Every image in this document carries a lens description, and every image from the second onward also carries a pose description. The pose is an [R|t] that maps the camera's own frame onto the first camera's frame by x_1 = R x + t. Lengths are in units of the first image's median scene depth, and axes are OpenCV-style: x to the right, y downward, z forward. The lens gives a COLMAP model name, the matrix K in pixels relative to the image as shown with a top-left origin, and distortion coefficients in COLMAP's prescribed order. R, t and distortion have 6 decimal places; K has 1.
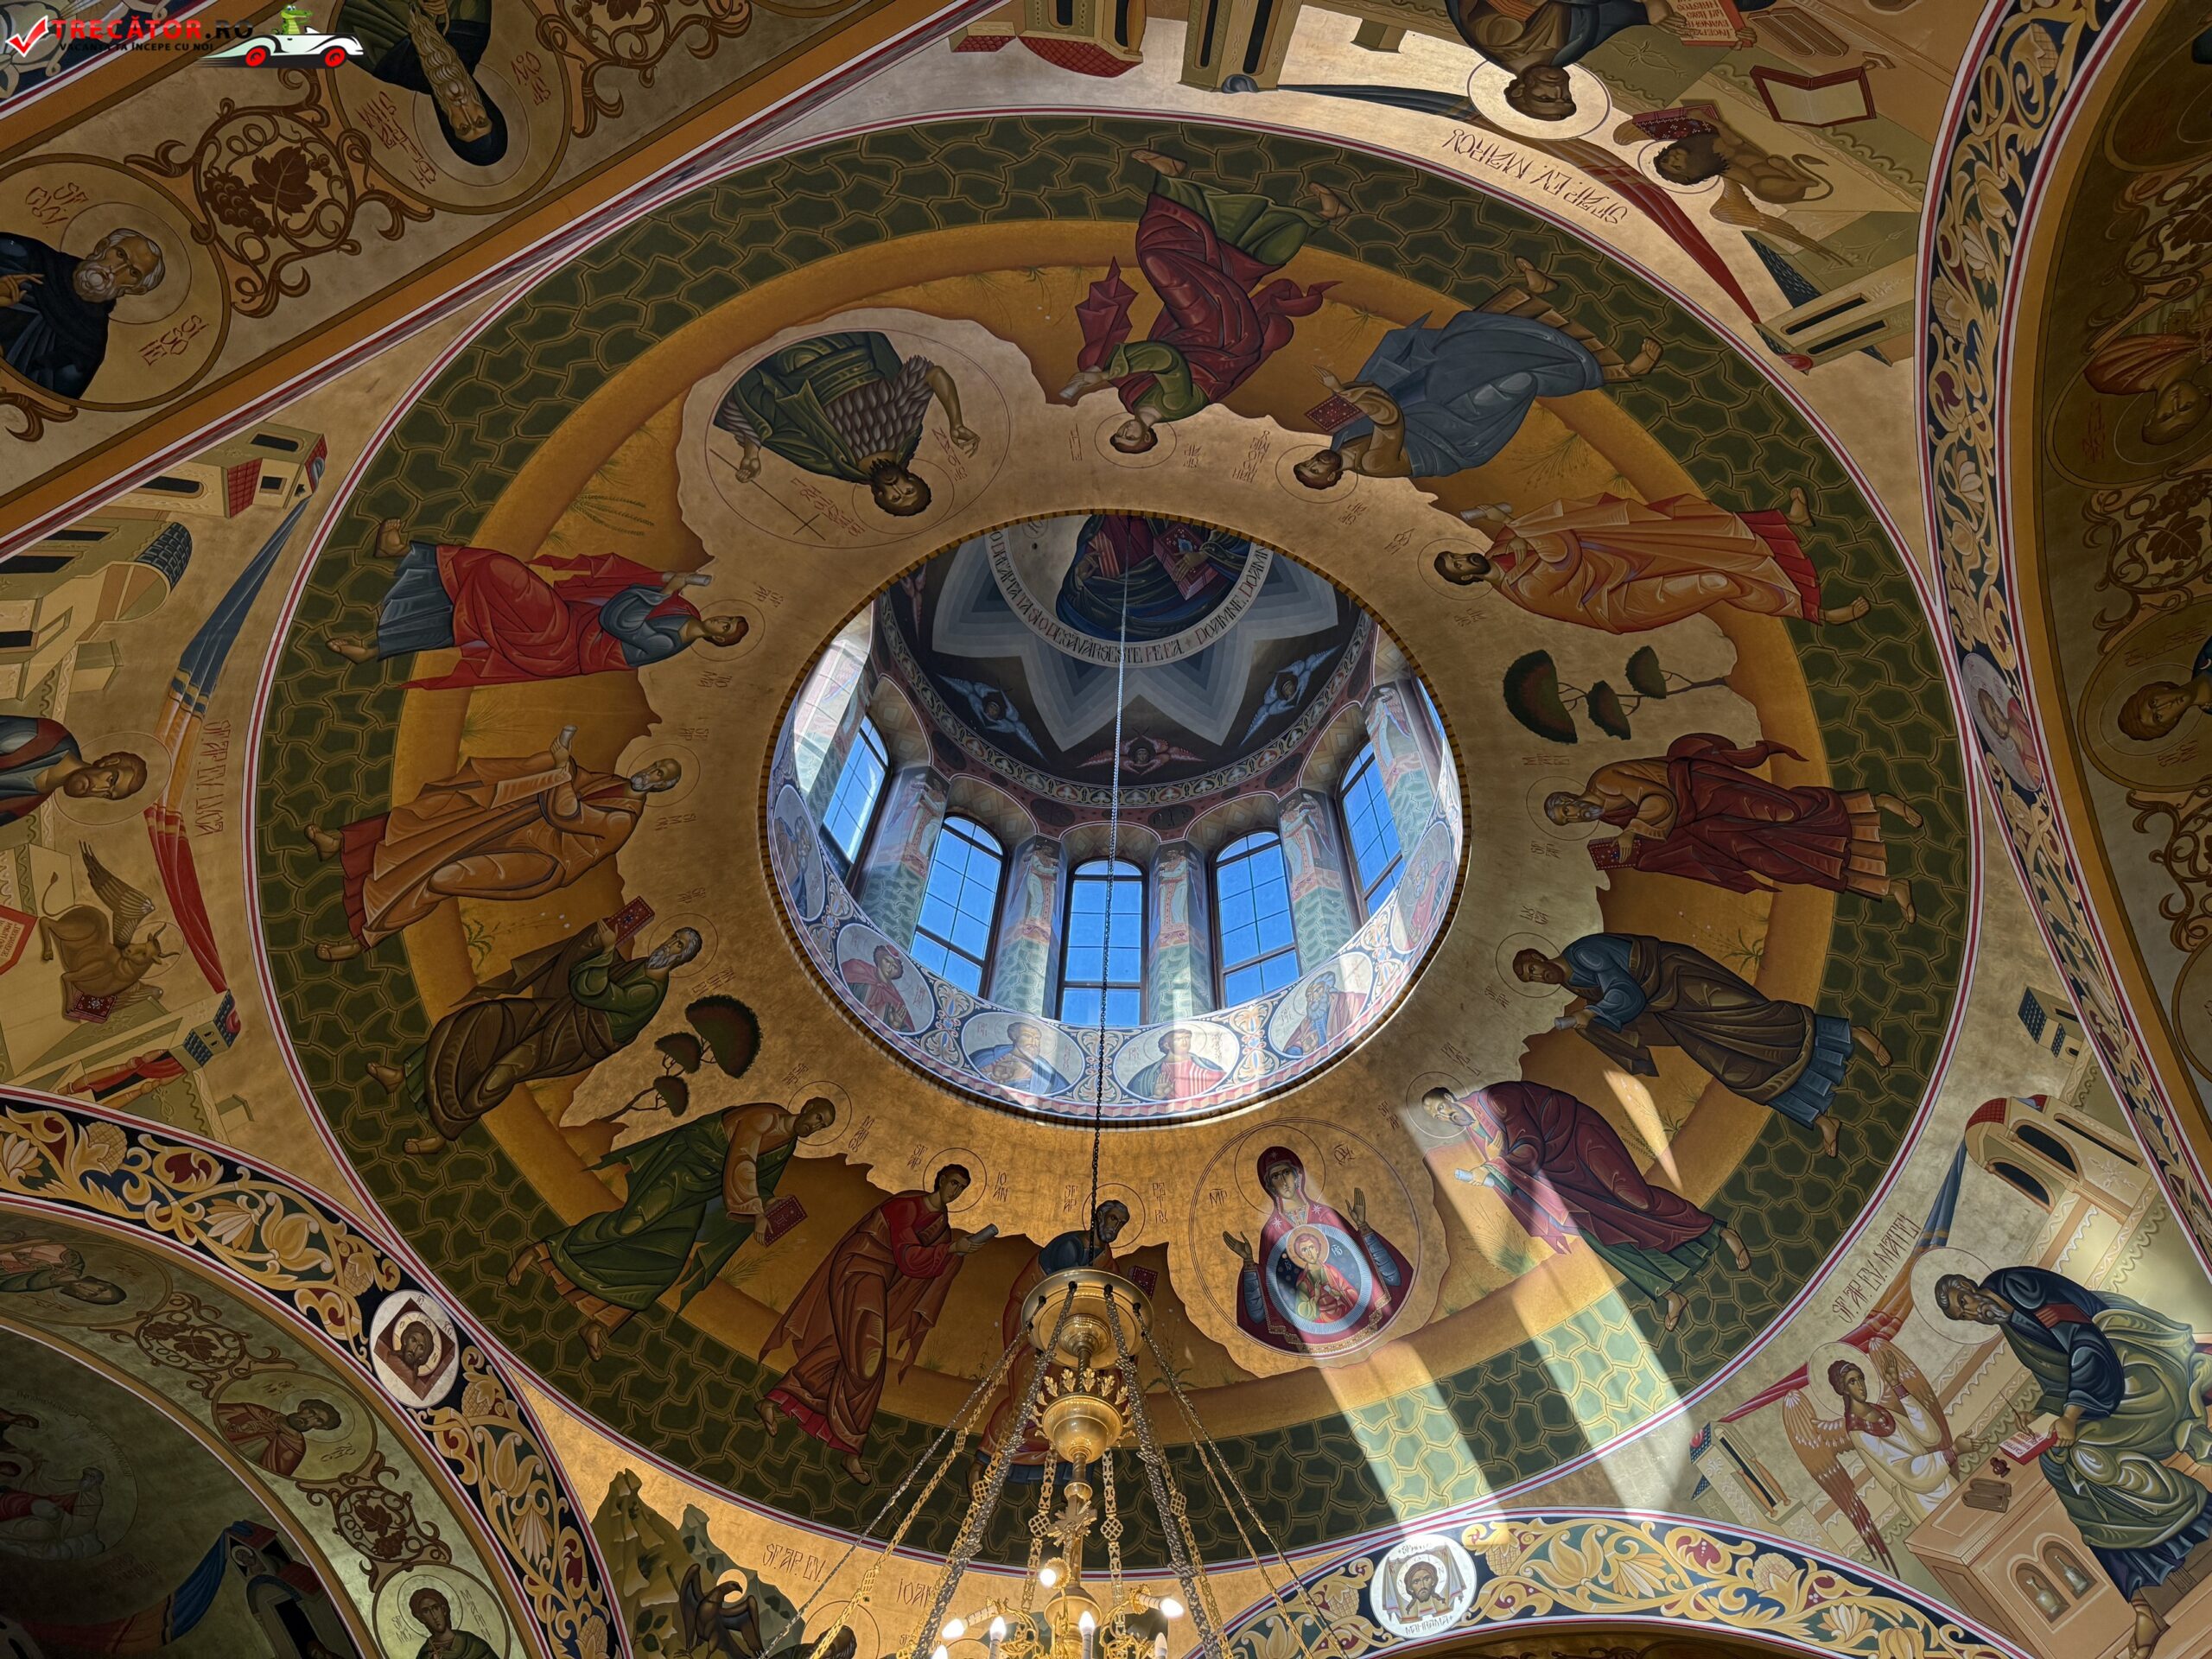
lens RADIAL K [[1574.0, 0, 1113.4], [0, 1574.0, 837.9], [0, 0, 1]] dist [0.090902, -0.107685]
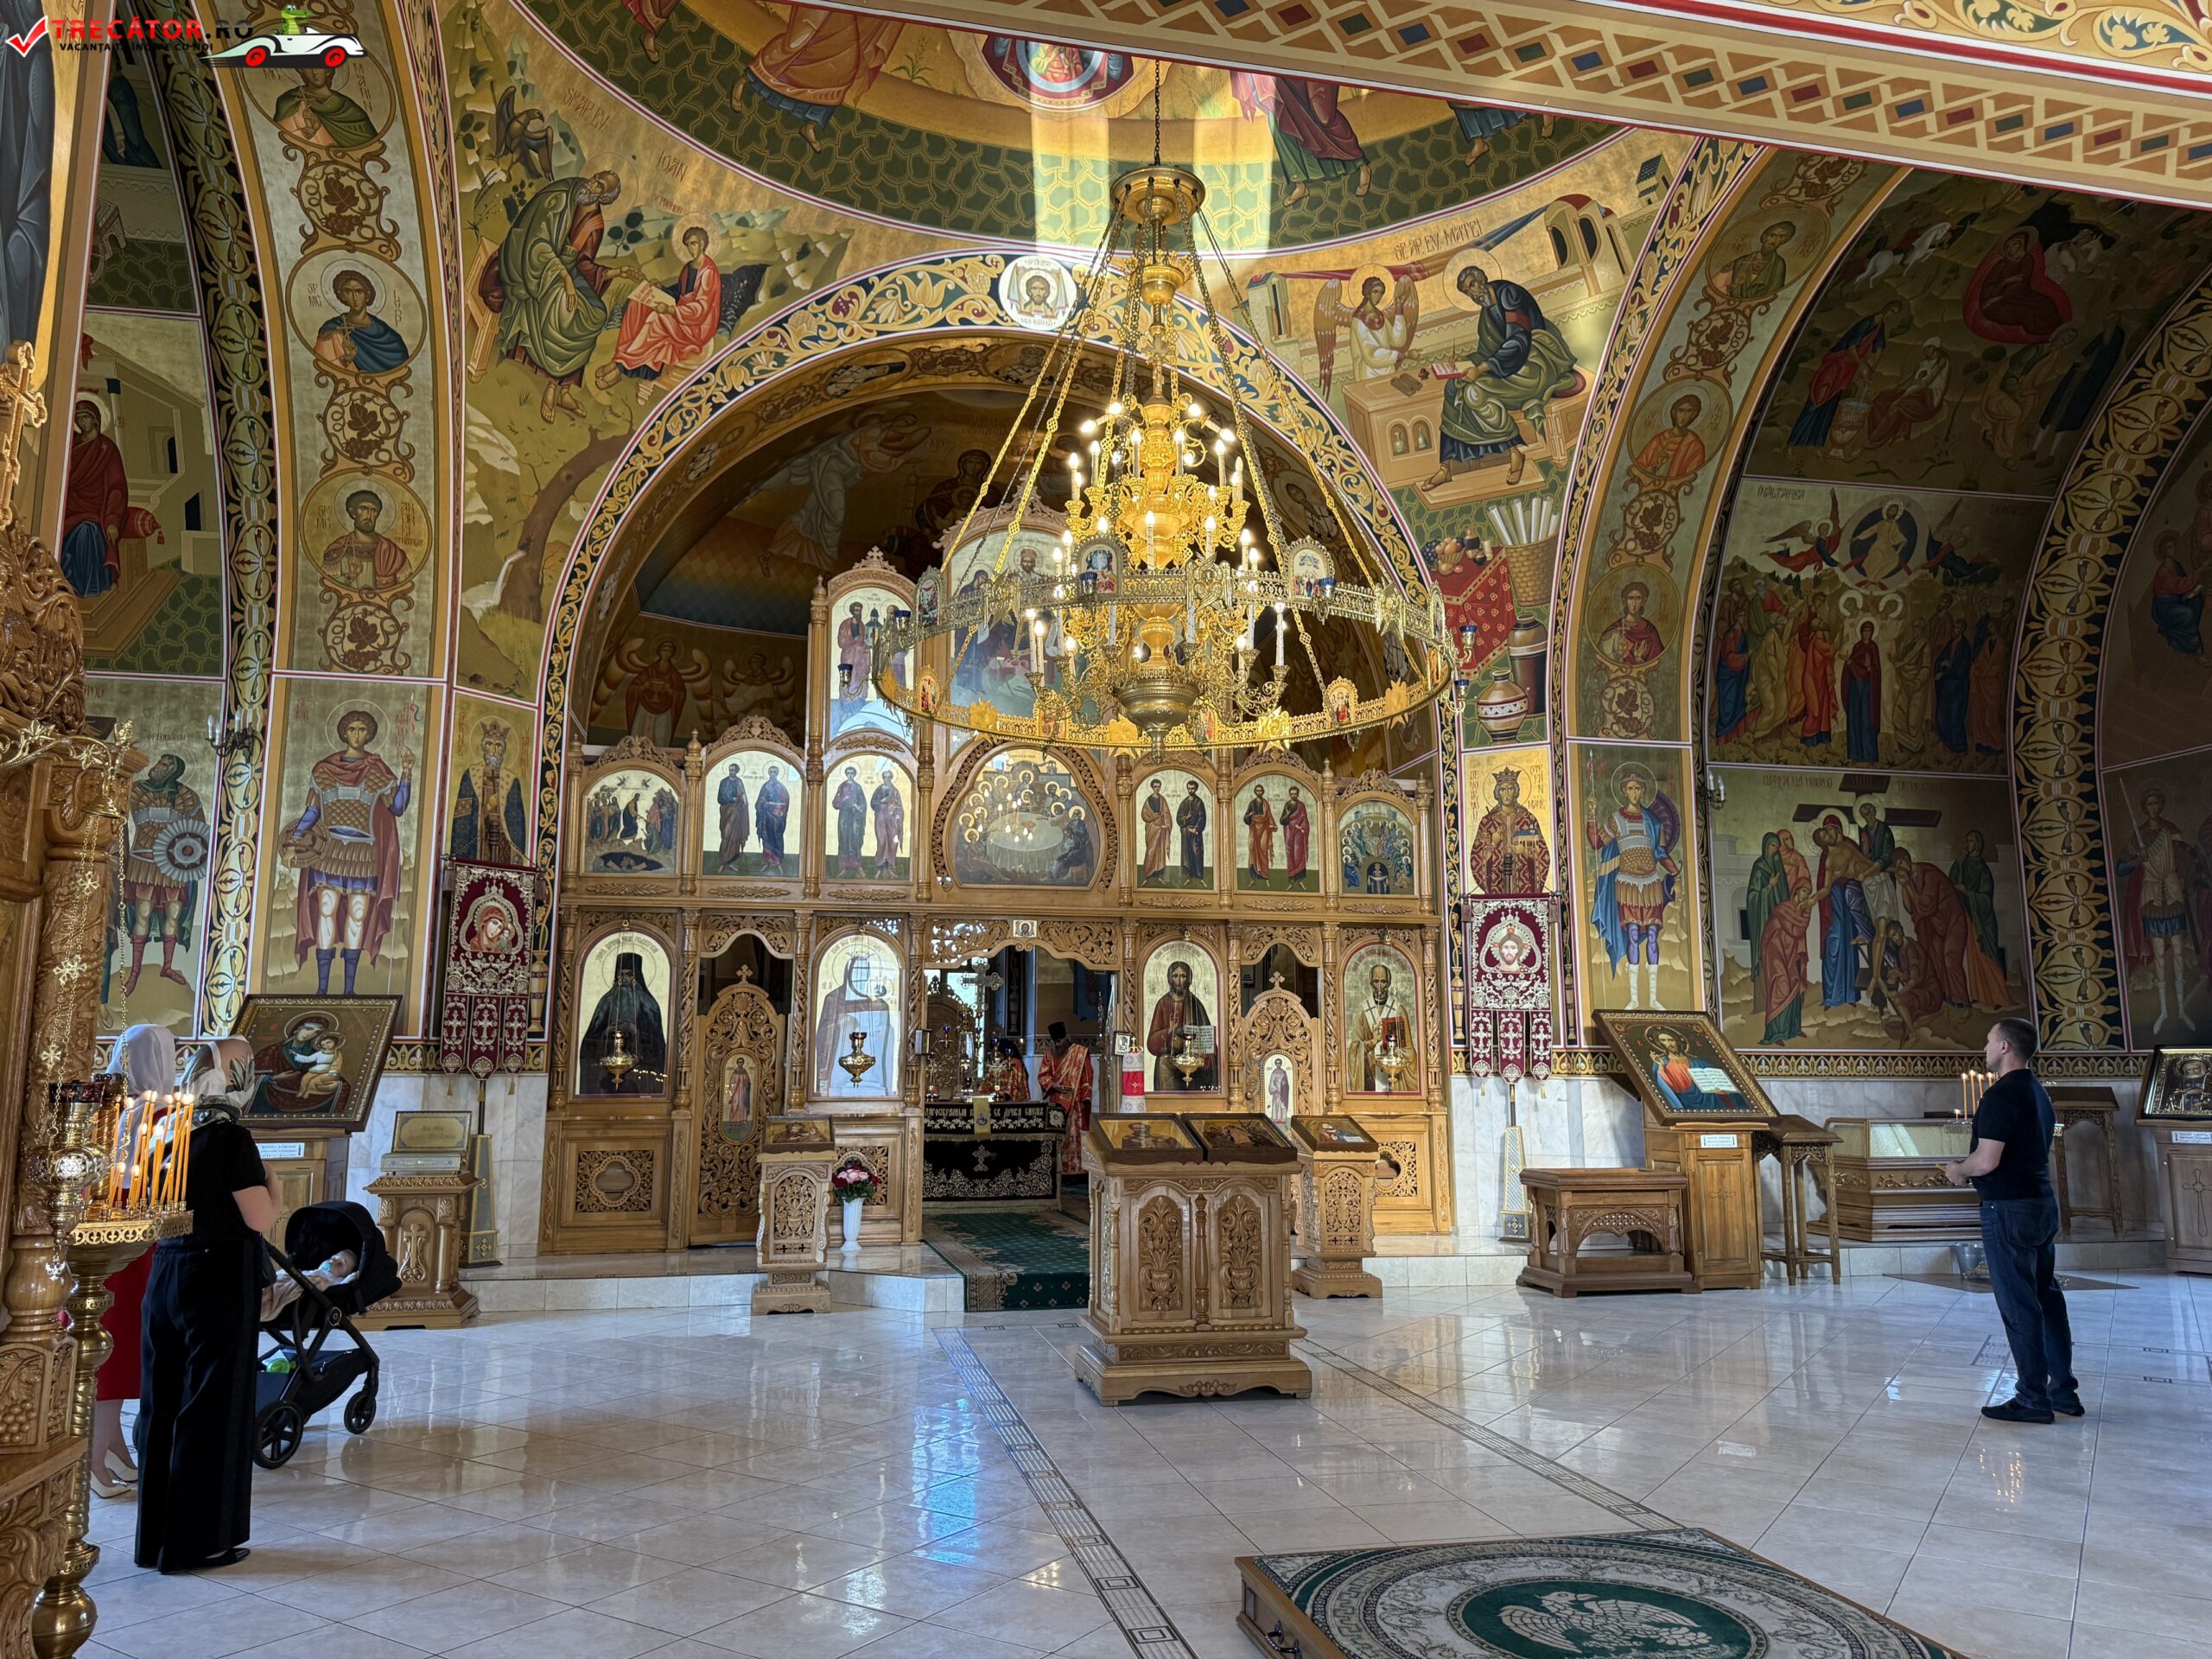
lens RADIAL K [[1614.5, 0, 1109.4], [0, 1614.5, 835.8], [0, 0, 1]] dist [0.174879, -0.275844]
pose [[0.775912, 0.068147, 0.627149, -0.660427], [-0.540135, 0.585364, 0.604651, -0.166239], [-0.325906, -0.807902, 0.490999, -0.118270]]
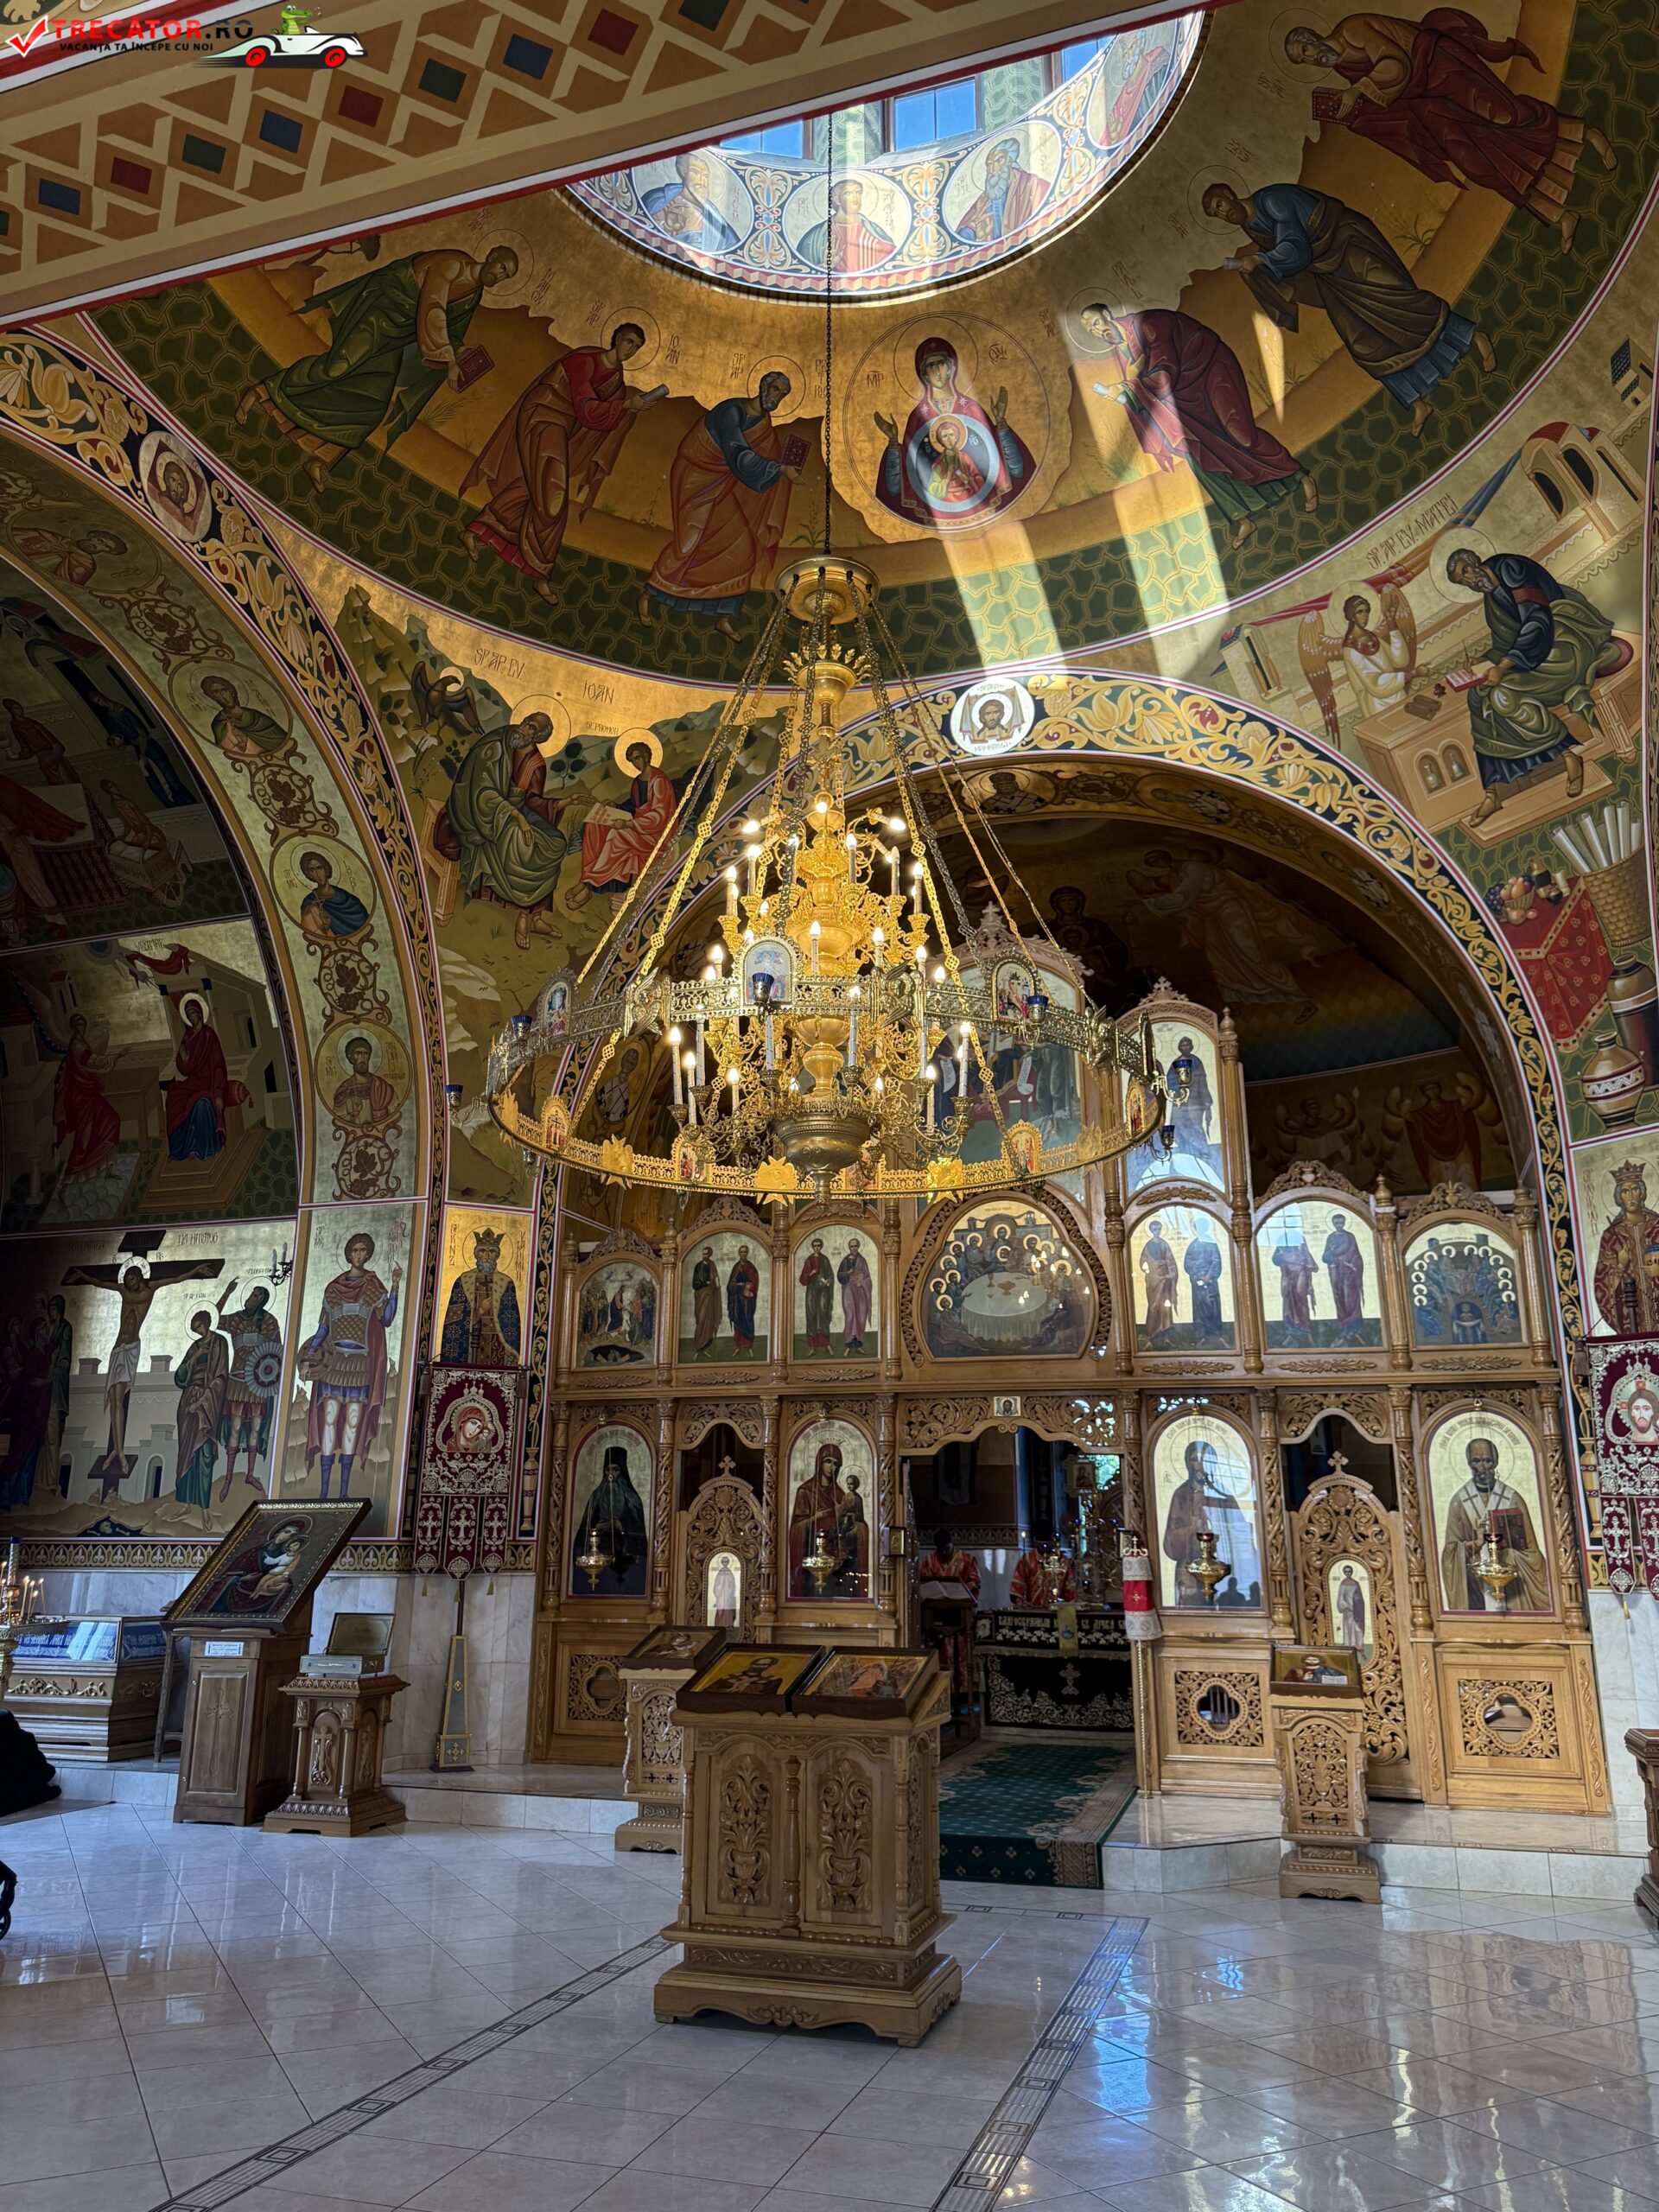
lens RADIAL K [[1614.5, 0, 821.3], [0, 1614.5, 1106.3], [0, 0, 1]] dist [0.174879, -0.275844]
pose [[0.987367, 0.022611, 0.156831, -0.156593], [-0.127094, 0.704099, 0.698636, -0.239203], [-0.094627, -0.709742, 0.698078, -0.159827]]
